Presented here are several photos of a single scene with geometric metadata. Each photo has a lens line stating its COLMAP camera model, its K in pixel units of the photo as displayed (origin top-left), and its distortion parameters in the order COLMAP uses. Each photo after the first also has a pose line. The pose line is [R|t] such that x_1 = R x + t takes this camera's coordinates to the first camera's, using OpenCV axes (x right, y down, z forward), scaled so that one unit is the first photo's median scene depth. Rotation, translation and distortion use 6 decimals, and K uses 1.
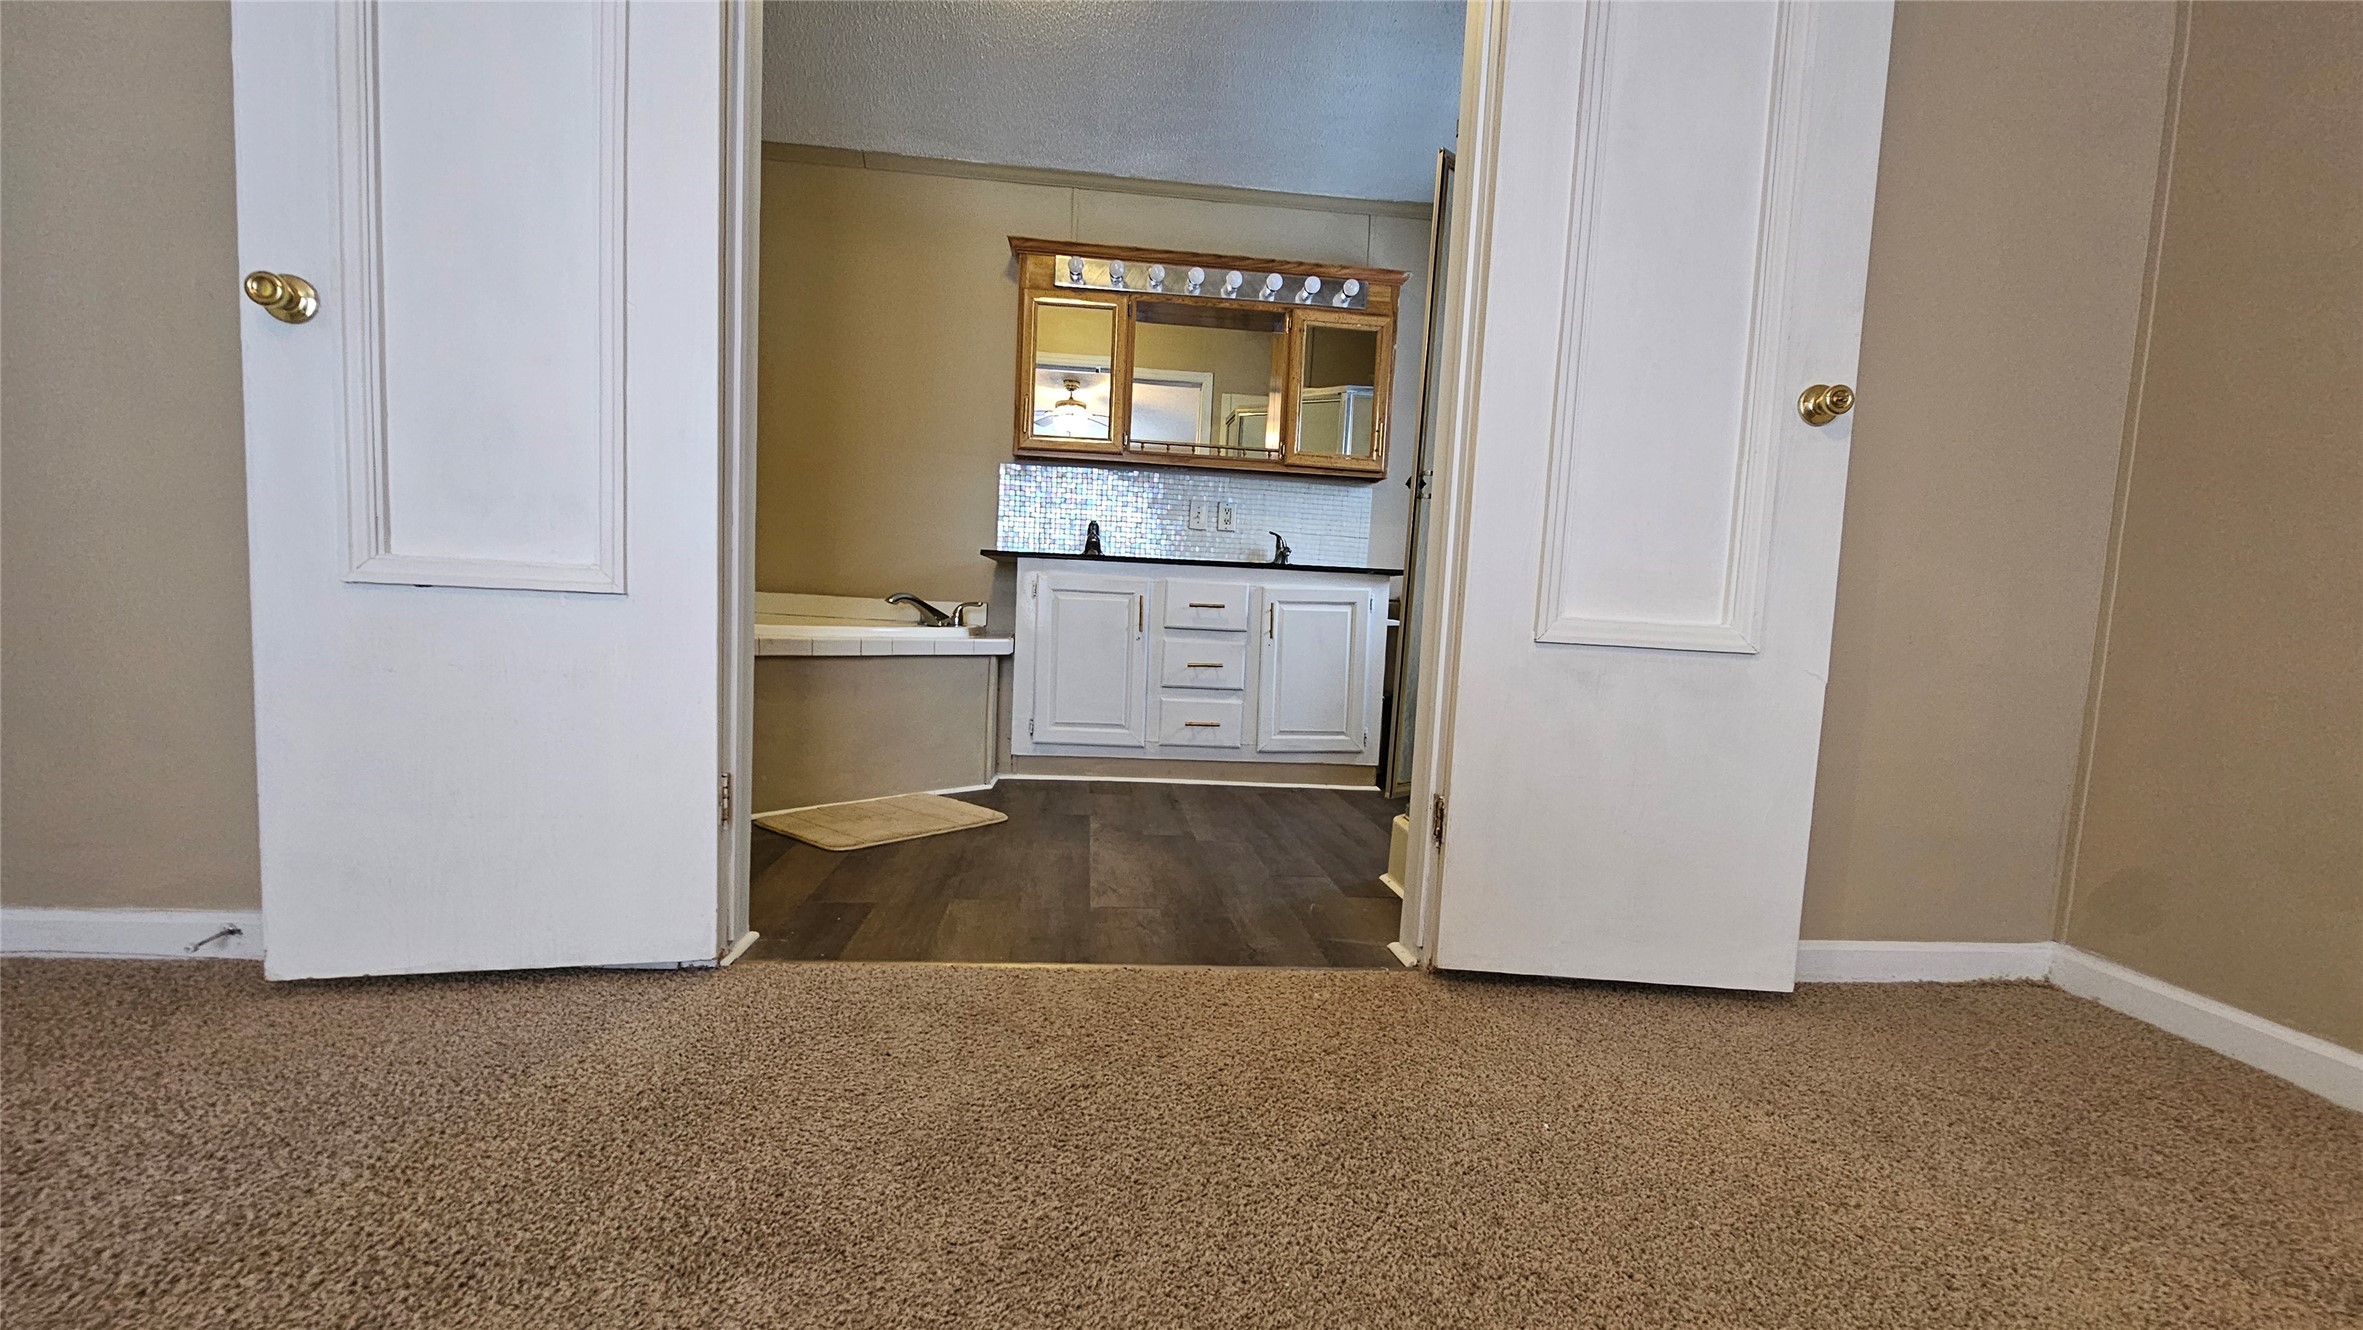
lens RADIAL K [[955.5, 0, 1174.6], [0, 955.5, 675.5], [0, 0, 1]] dist [-0.000567, 0.000028]
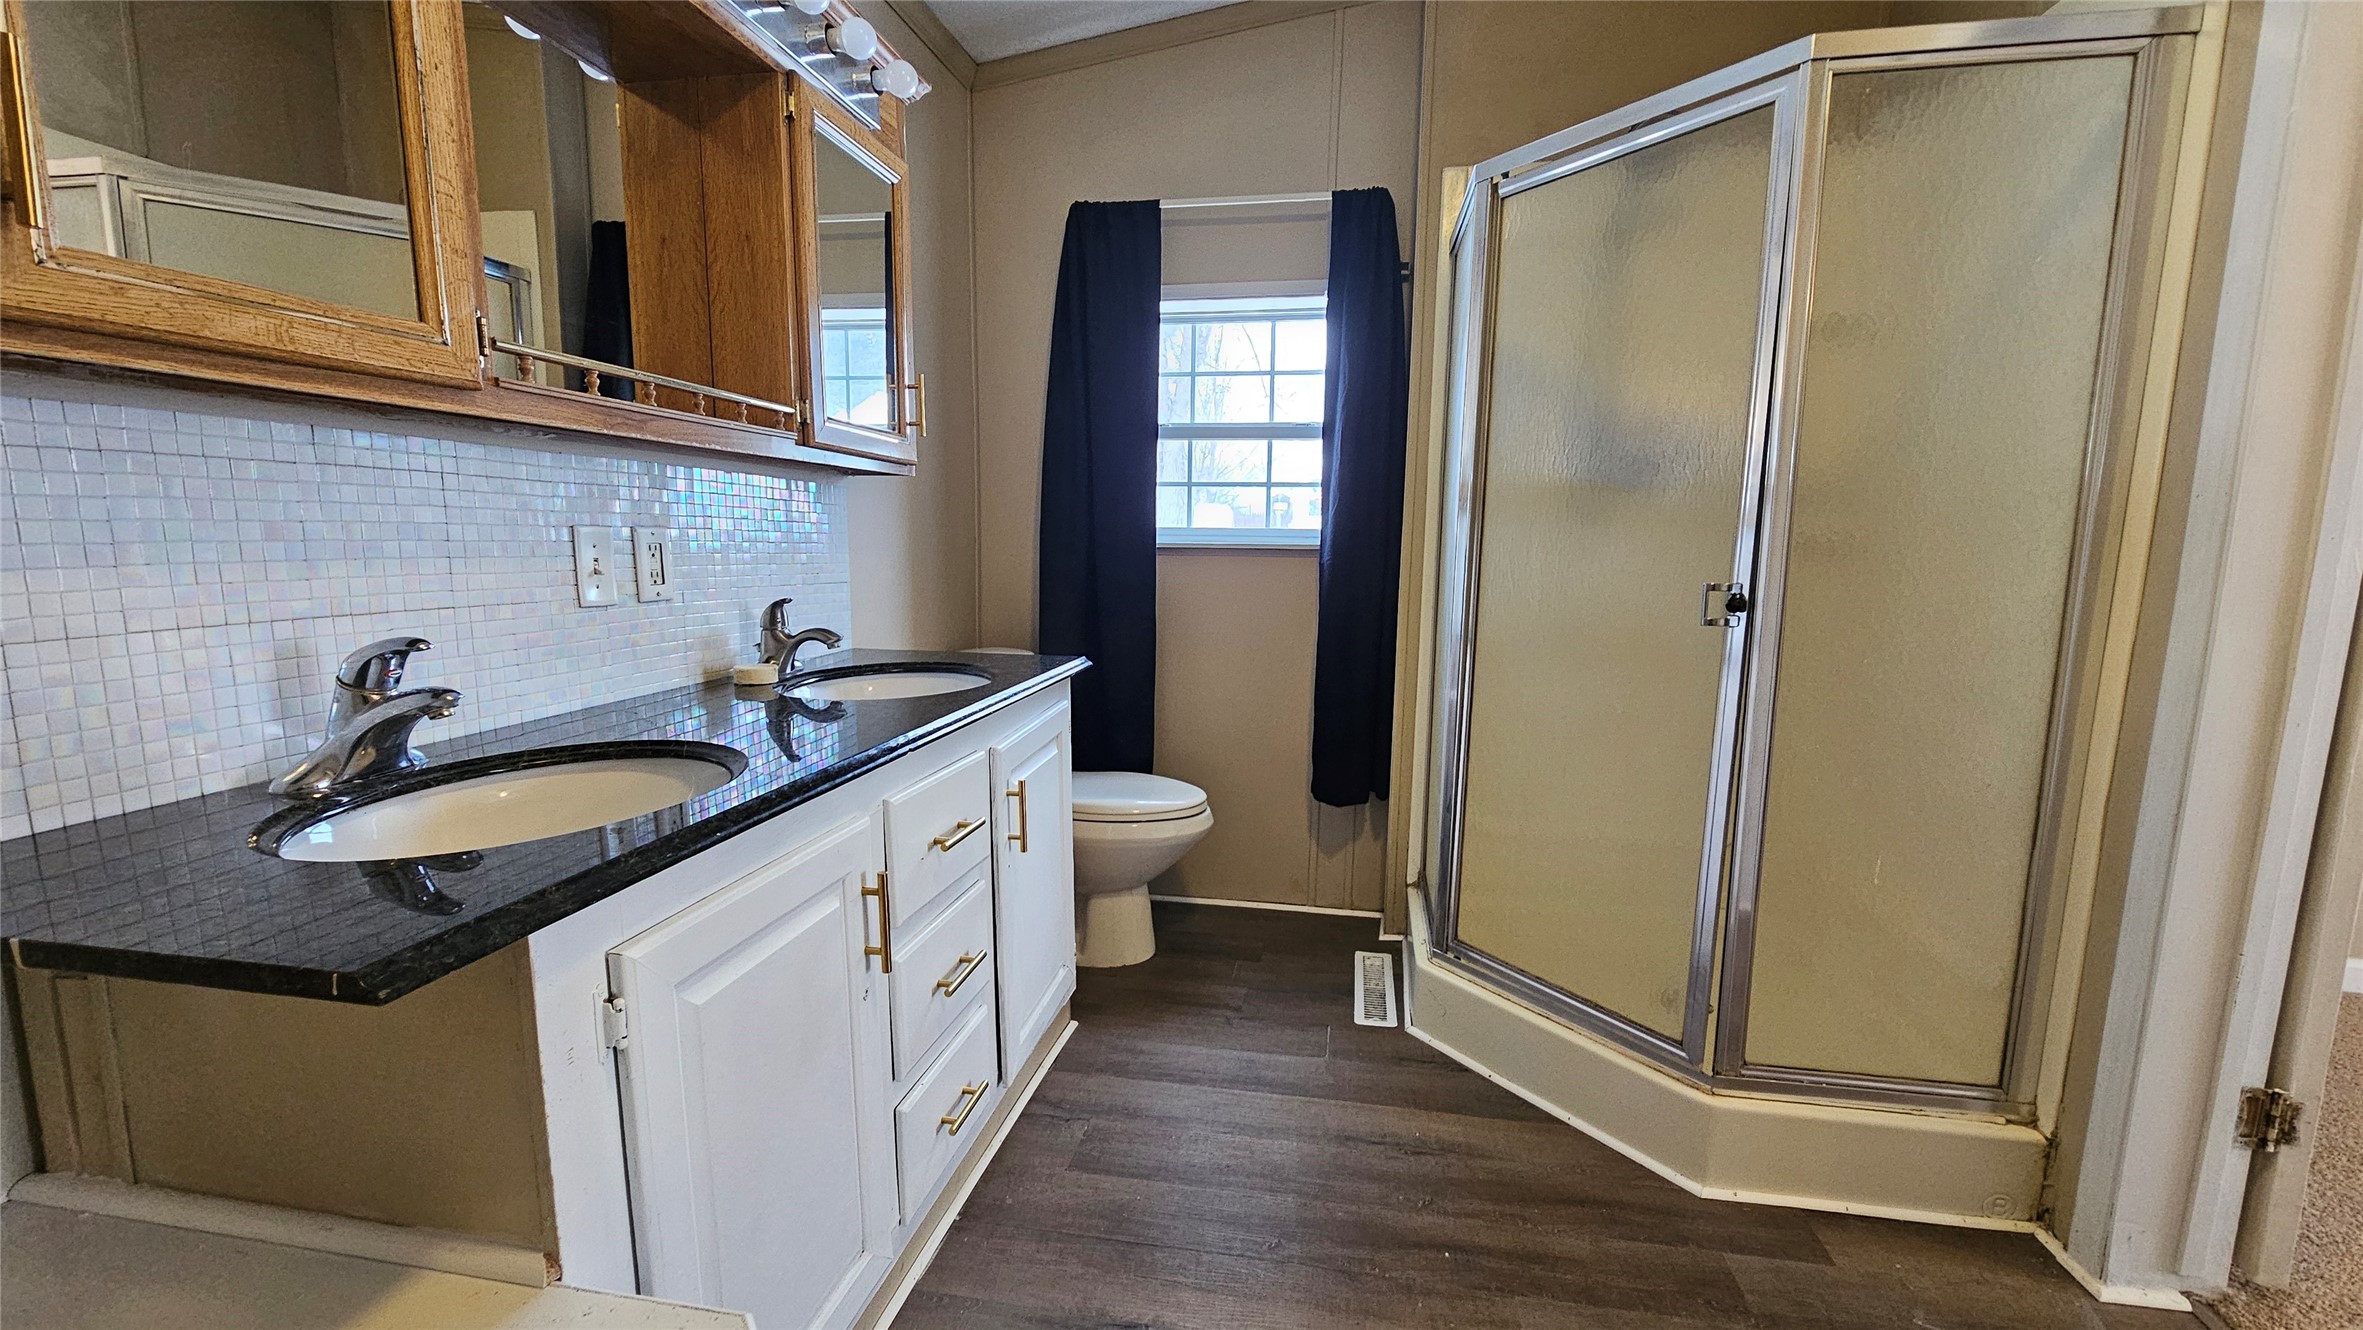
lens RADIAL K [[955.5, 0, 1174.6], [0, 955.5, 675.5], [0, 0, 1]] dist [-0.000567, 0.000028]
pose [[0.275302, -0.184486, 0.943490, -0.318236], [0.087267, 0.982158, 0.166584, -0.202925], [-0.957389, 0.036475, 0.286489, 0.826597]]
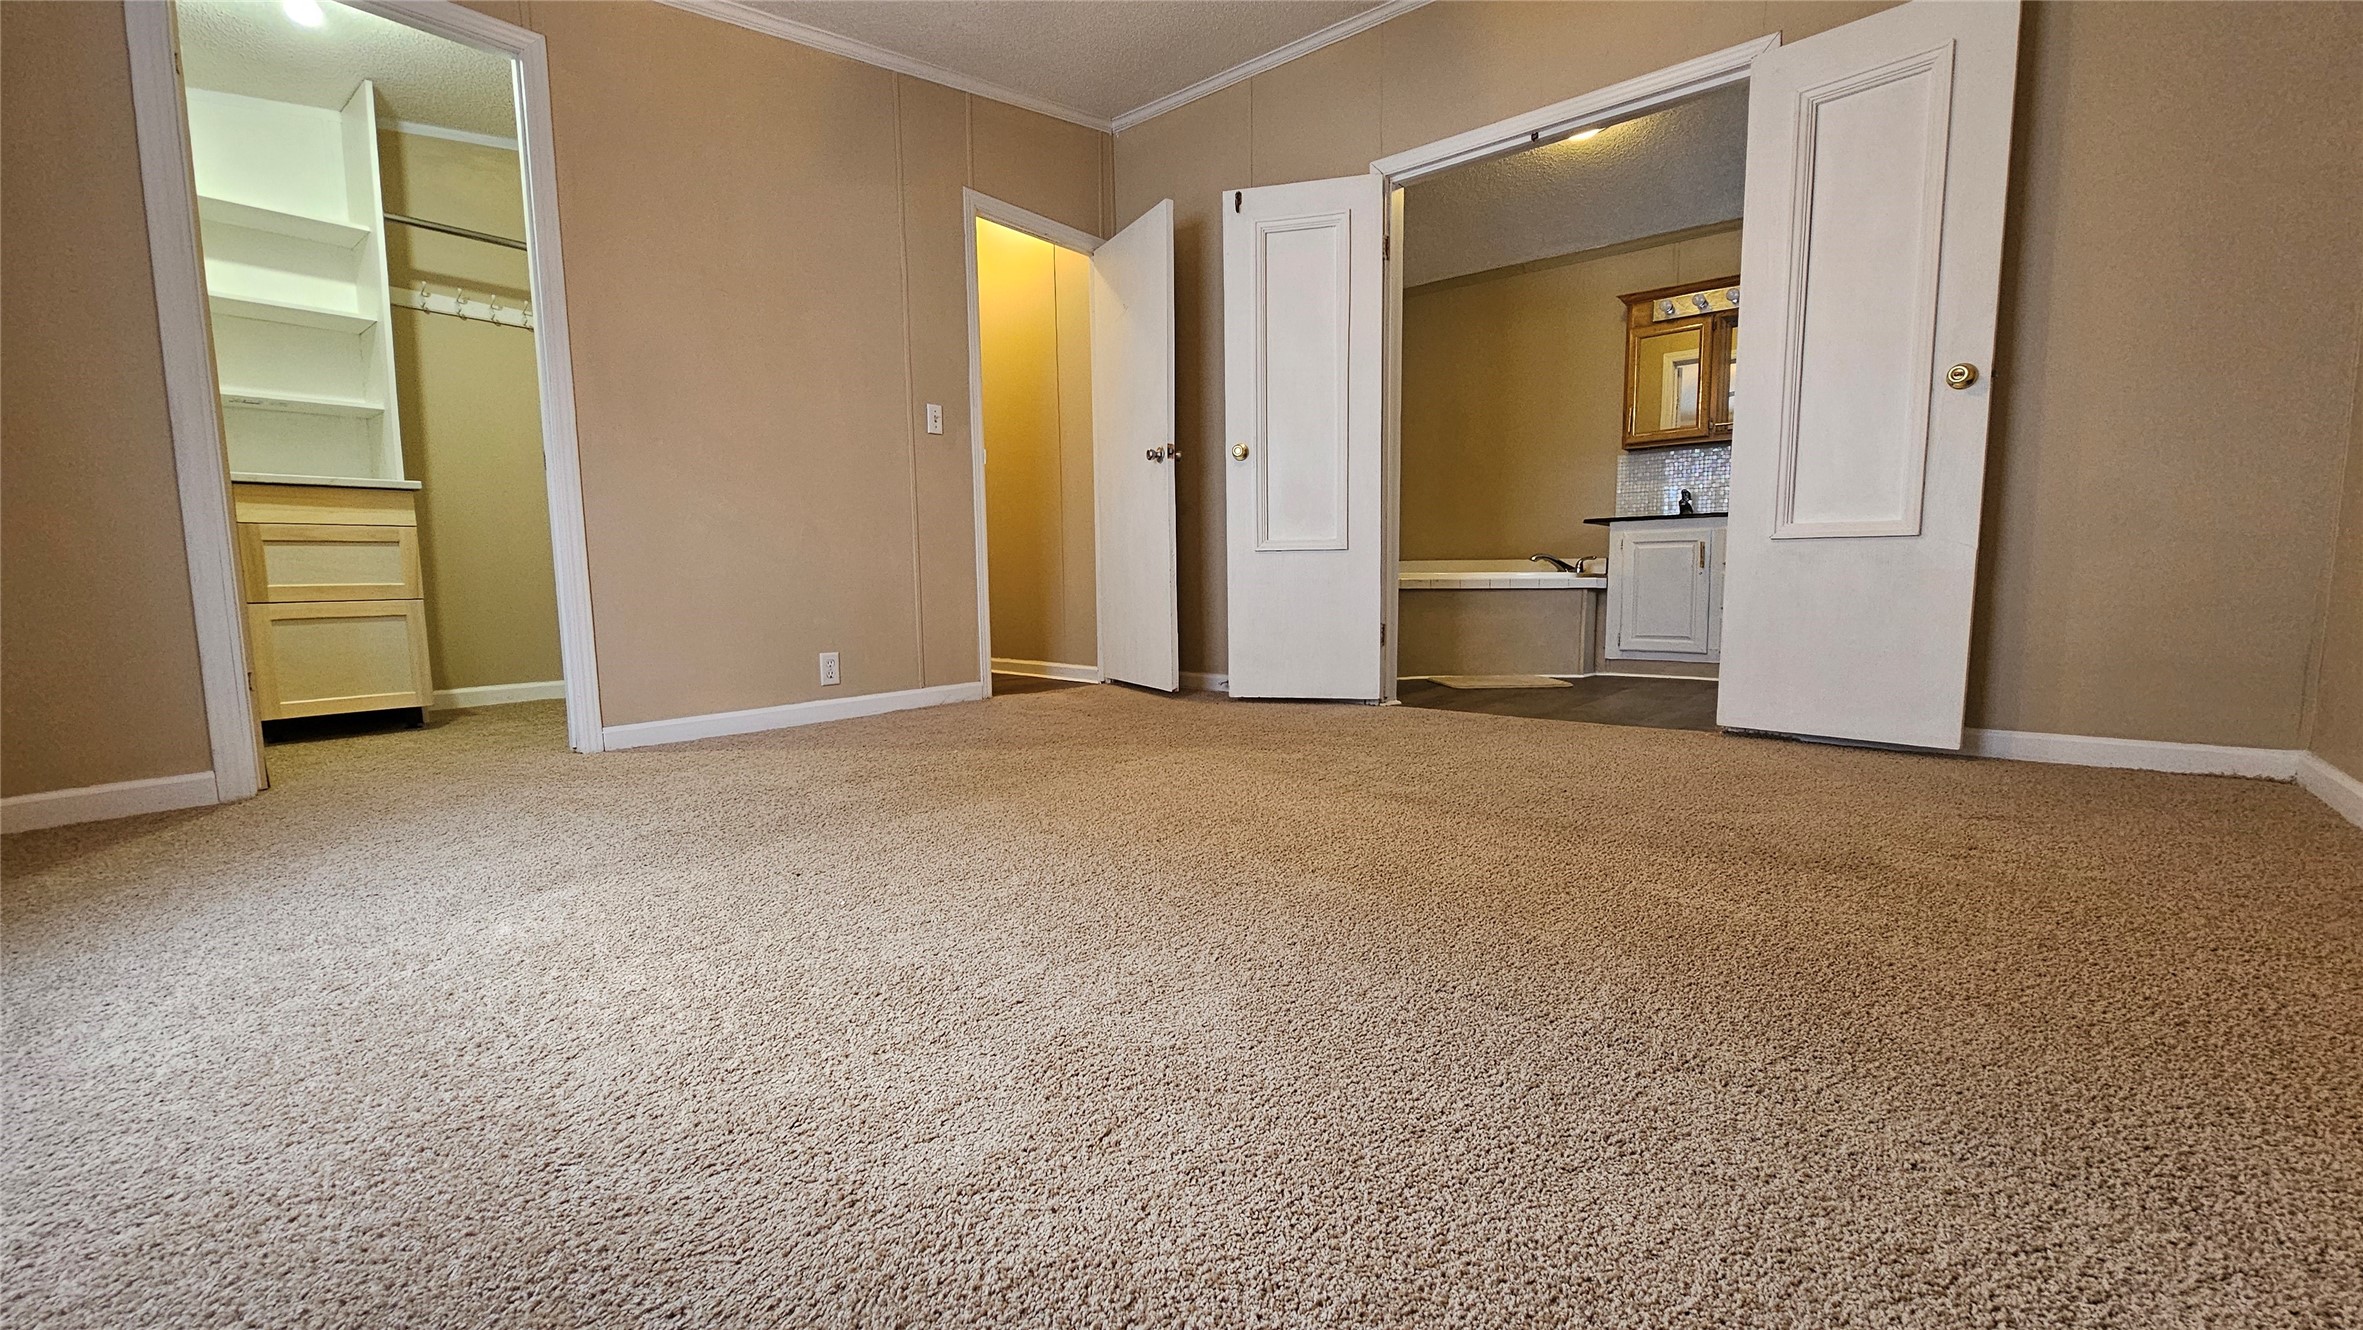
lens RADIAL K [[955.5, 0, 1174.6], [0, 955.5, 675.5], [0, 0, 1]] dist [-0.000567, 0.000028]
pose [[0.696103, 0.019560, -0.717676, 0.421675], [-0.014415, 0.999808, 0.013268, 0.100624], [0.717798, 0.001109, 0.696251, -0.486927]]
